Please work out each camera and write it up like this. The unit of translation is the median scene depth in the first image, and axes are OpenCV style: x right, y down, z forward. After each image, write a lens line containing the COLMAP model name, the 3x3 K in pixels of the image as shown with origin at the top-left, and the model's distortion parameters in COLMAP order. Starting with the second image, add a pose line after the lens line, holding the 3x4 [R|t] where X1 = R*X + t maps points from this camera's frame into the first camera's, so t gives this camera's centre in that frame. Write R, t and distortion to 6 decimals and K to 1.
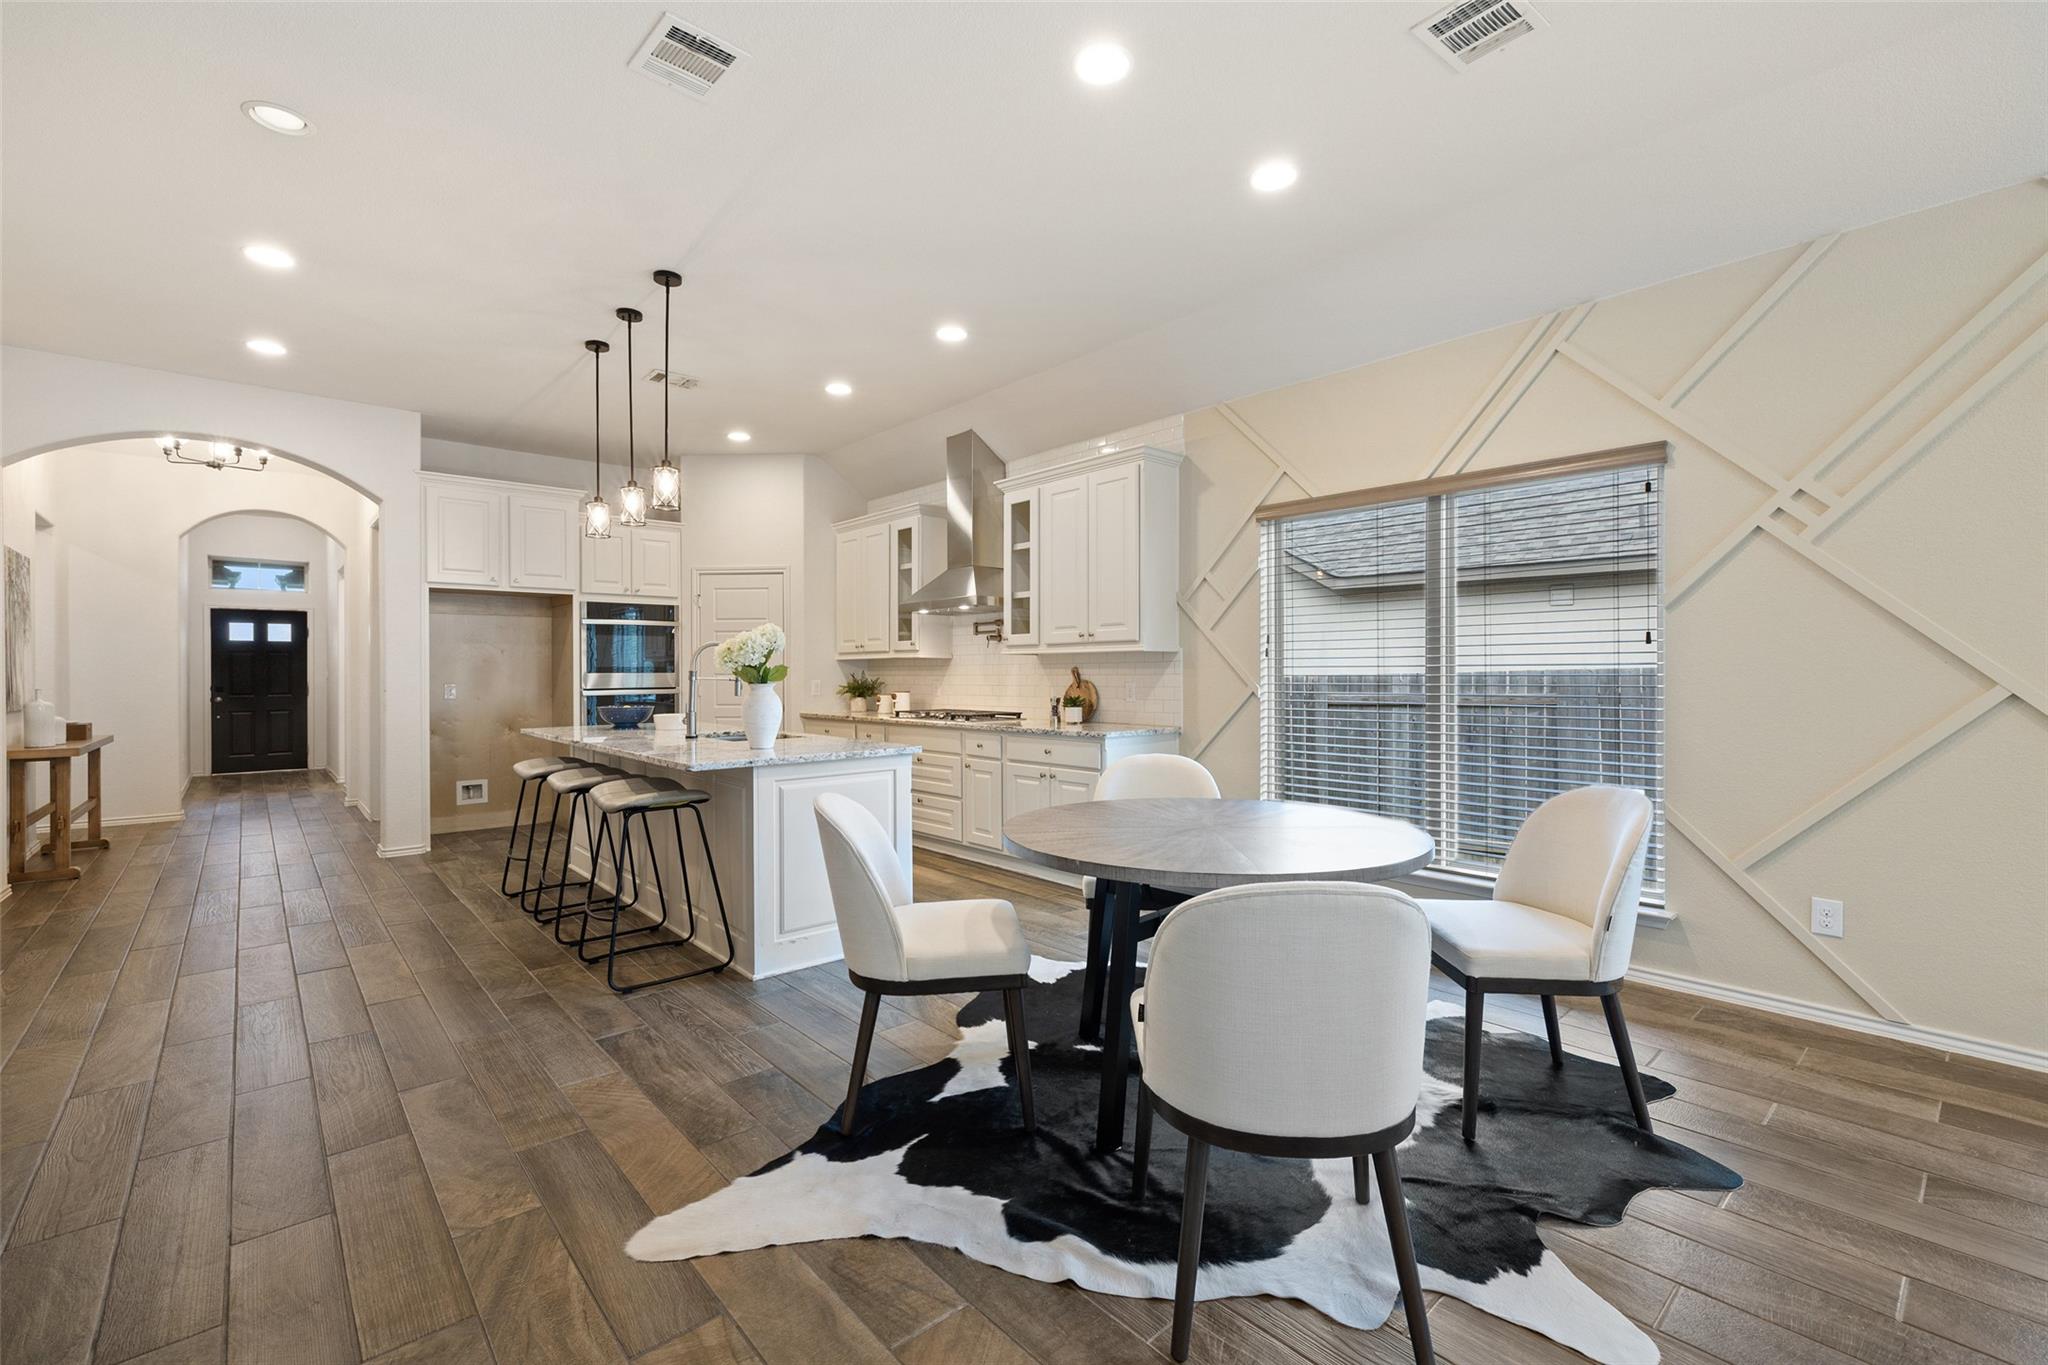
lens RADIAL K [[863.7, 0, 1021.3], [0, 863.7, 672.1], [0, 0, 1]] dist [0.002247, 0.001020]
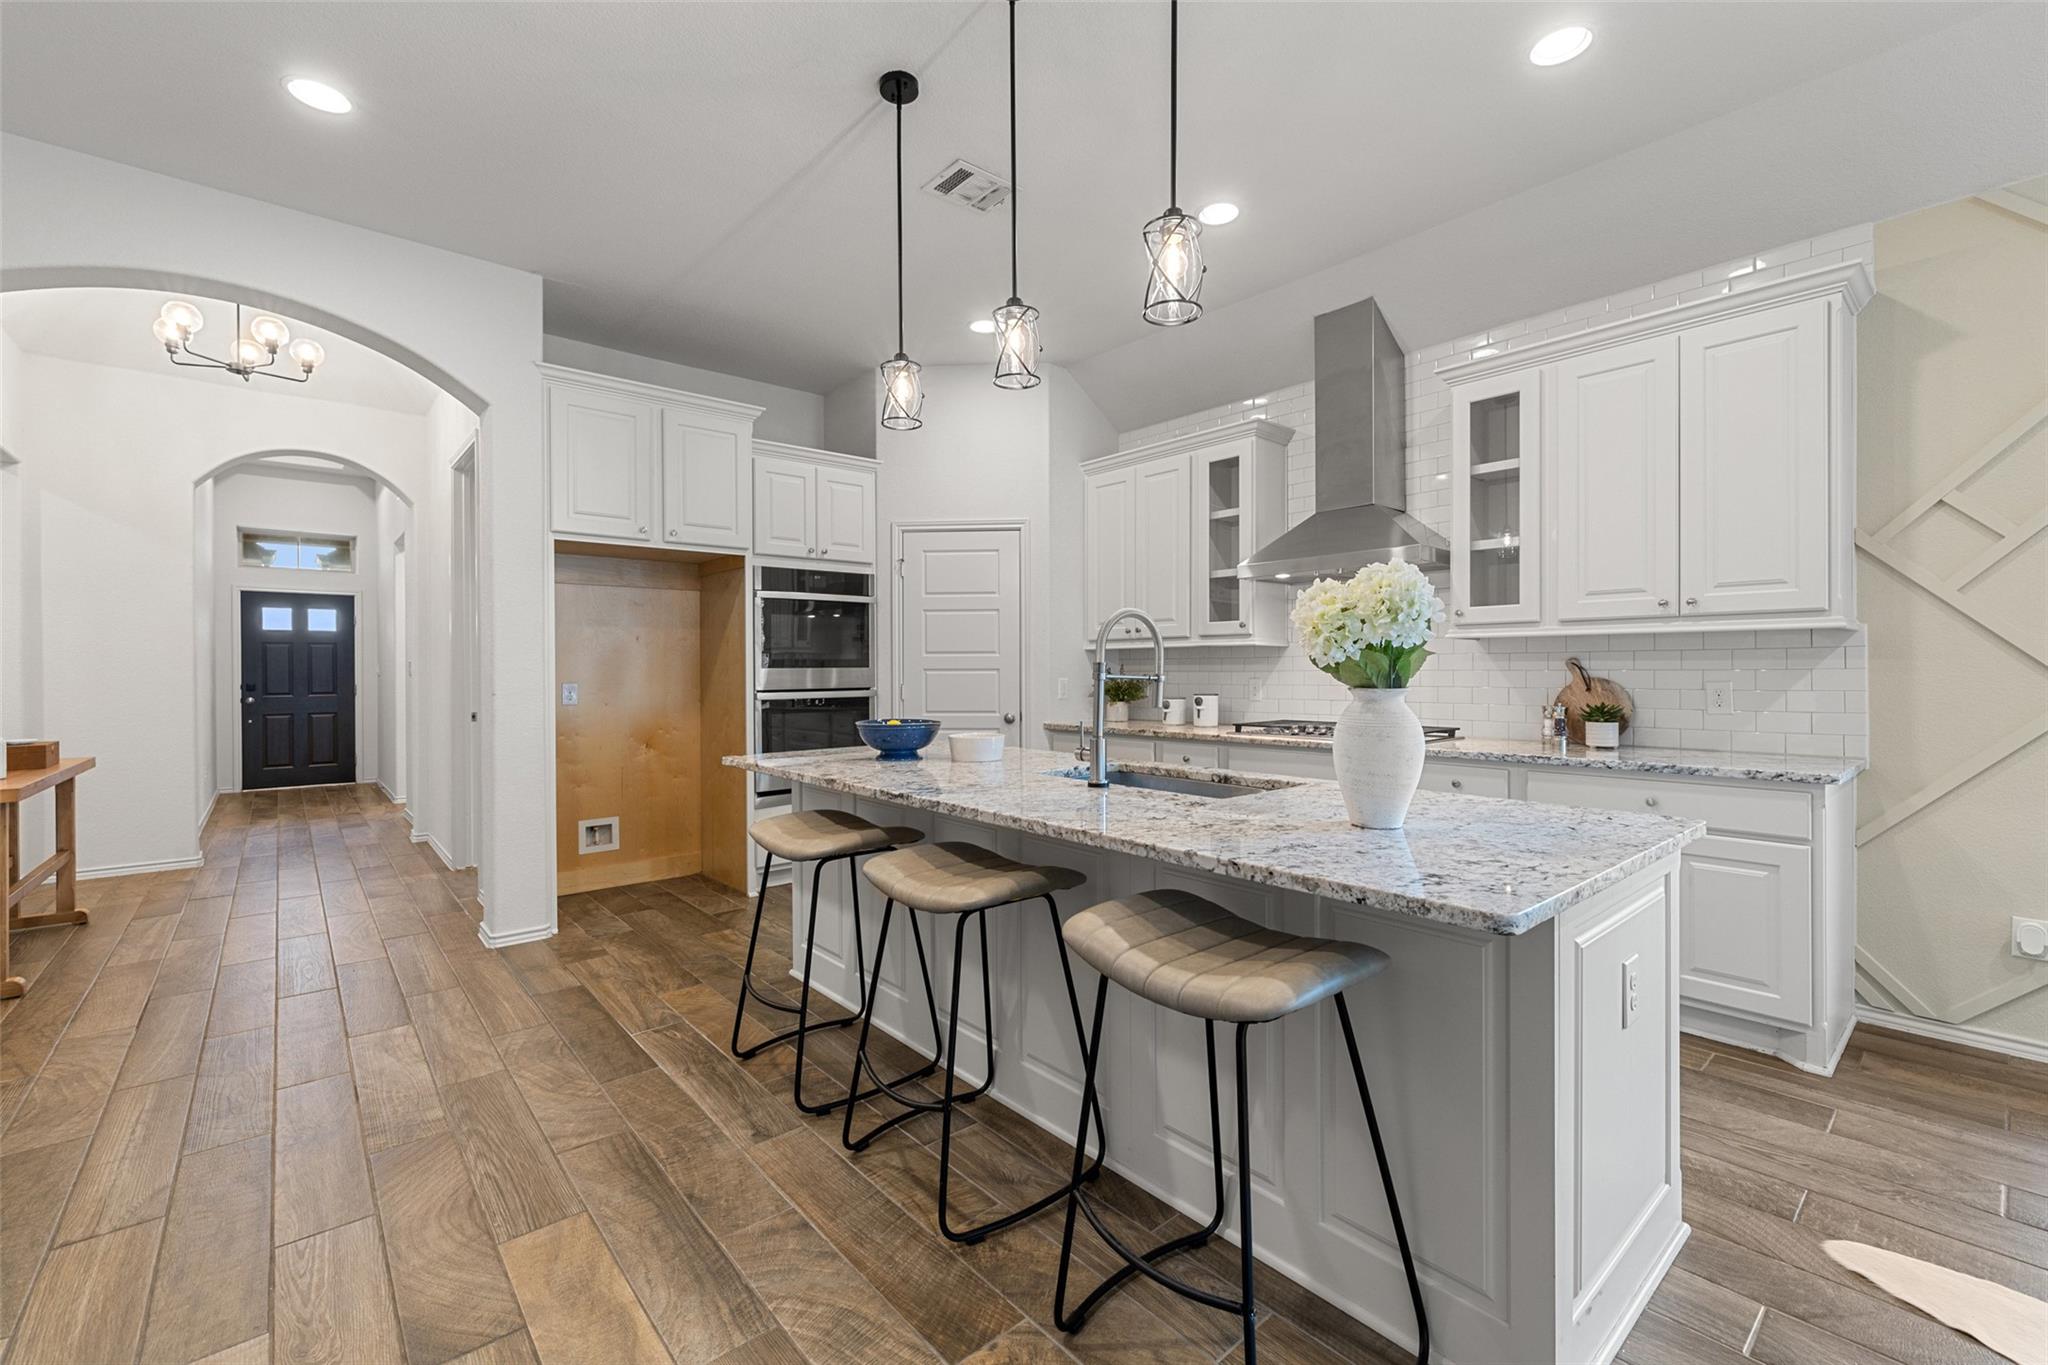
lens RADIAL K [[863.7, 0, 1035.8], [0, 863.7, 671.9], [0, 0, 1]] dist [0.002247, 0.001020]
pose [[0.999911, -0.000070, -0.013340, -0.285430], [0.000131, 0.999990, 0.004580, 0.001247], [0.013340, -0.004582, 0.999901, 0.315680]]
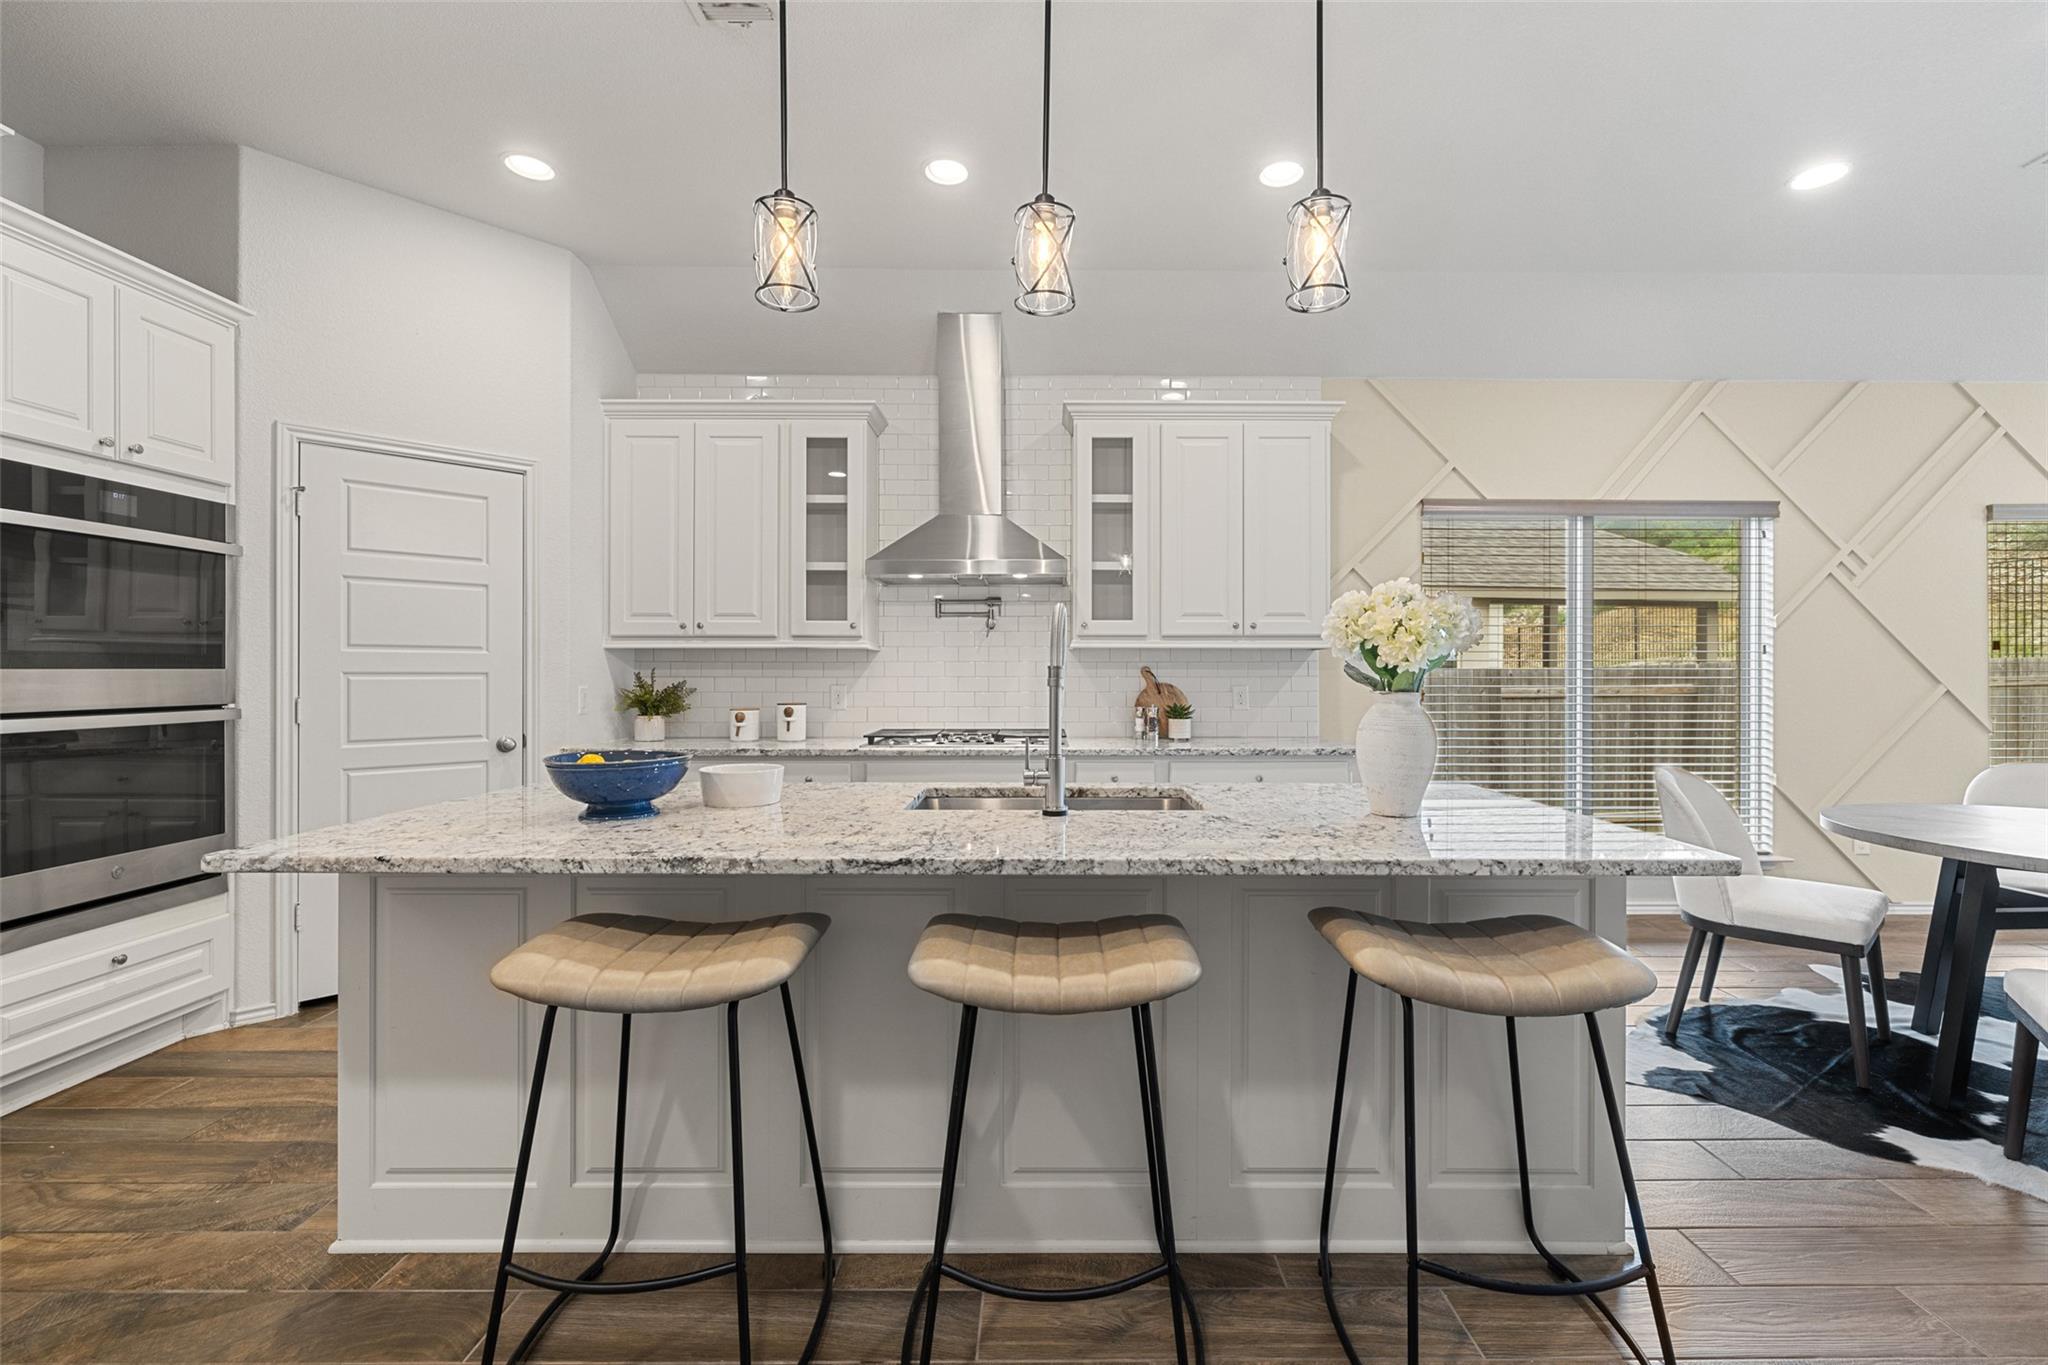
lens RADIAL K [[863.7, 0, 1027.9], [0, 863.7, 683.1], [0, 0, 1]] dist [0.002247, 0.001020]
pose [[0.662007, -0.001961, 0.749496, -0.515466], [-0.004085, 0.999972, 0.006225, 0.003739], [-0.749487, -0.007183, 0.661980, 0.502016]]
